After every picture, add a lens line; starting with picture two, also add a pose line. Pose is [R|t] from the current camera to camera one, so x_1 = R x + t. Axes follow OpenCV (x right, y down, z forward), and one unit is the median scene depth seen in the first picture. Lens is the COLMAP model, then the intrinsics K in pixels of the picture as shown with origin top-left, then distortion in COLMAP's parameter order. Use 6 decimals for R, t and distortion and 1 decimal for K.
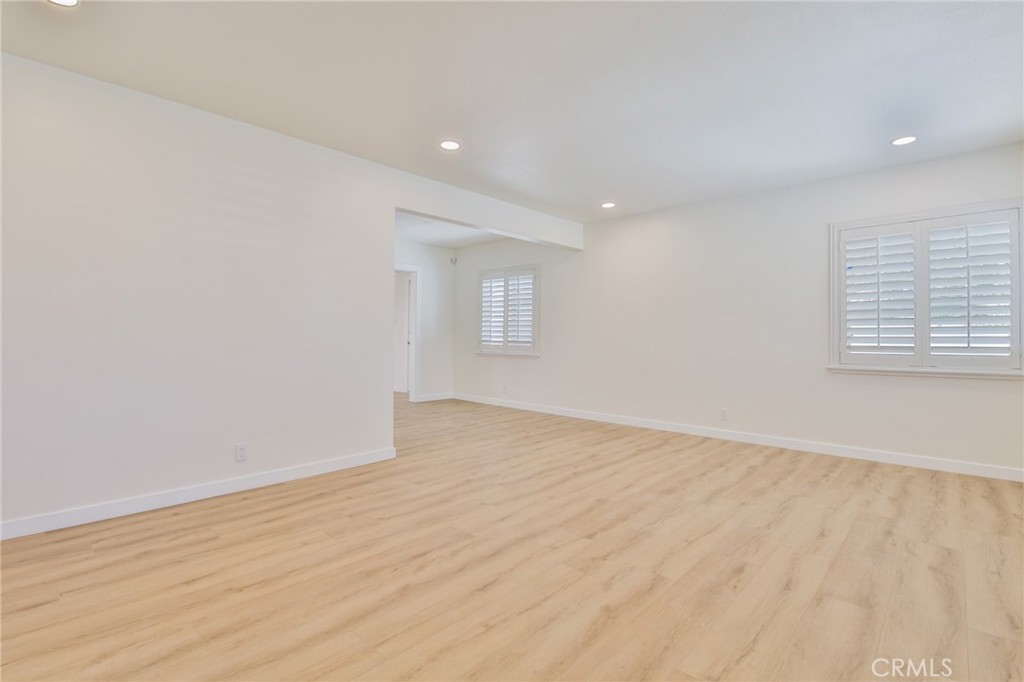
lens RADIAL K [[466.7, 0, 512.3], [0, 466.7, 334.8], [0, 0, 1]] dist [-0.001564, -0.011469]
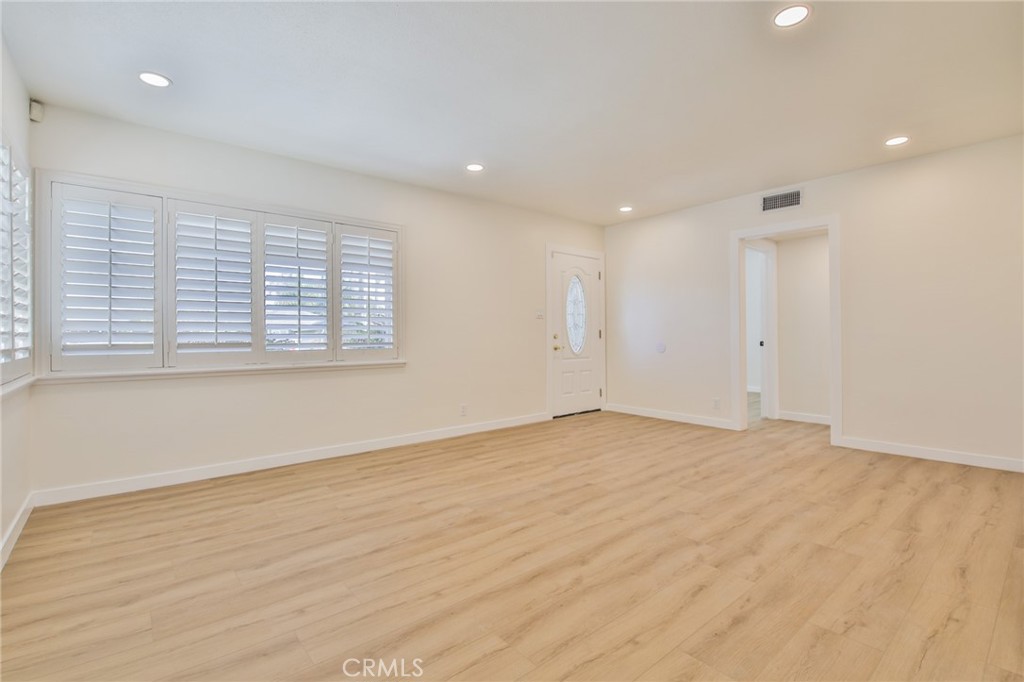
lens RADIAL K [[466.7, 0, 512.3], [0, 466.7, 334.8], [0, 0, 1]] dist [-0.001564, -0.011469]
pose [[-0.993326, 0.001325, 0.115333, 0.194932], [0.000385, 0.999966, -0.008178, 0.016417], [-0.115340, -0.008079, -0.993293, 2.003614]]
